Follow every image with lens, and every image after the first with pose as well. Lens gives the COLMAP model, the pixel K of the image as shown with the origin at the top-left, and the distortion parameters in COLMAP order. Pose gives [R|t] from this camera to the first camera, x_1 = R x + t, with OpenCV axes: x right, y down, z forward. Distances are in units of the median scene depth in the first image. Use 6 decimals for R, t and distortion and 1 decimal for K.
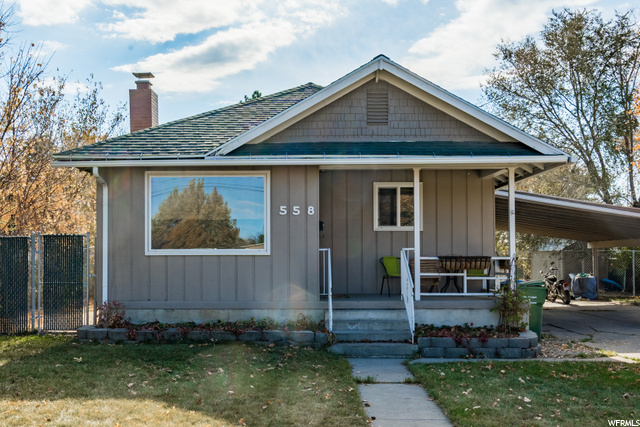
lens RADIAL K [[542.0, 0, 320.0], [0, 542.0, 213.5], [0, 0, 1]] dist [0.001850, -0.000801]
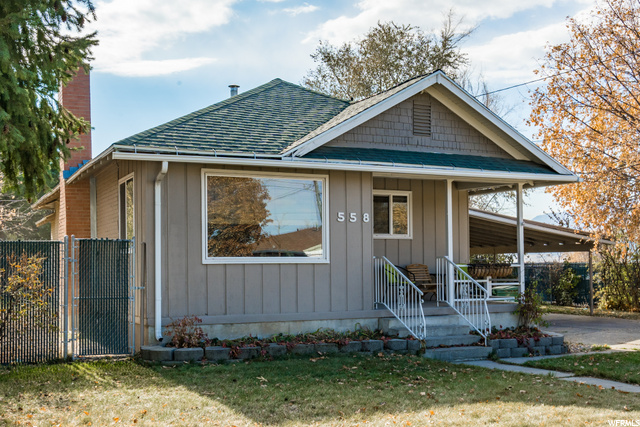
lens RADIAL K [[596.3, 0, 320.0], [0, 596.3, 213.5], [0, 0, 1]] dist [-0.000753, 0.000873]
pose [[0.928801, 0.028341, 0.369494, -0.495139], [-0.026181, 0.999598, -0.010858, 0.000715], [-0.369654, 0.000411, 0.929170, 0.026698]]
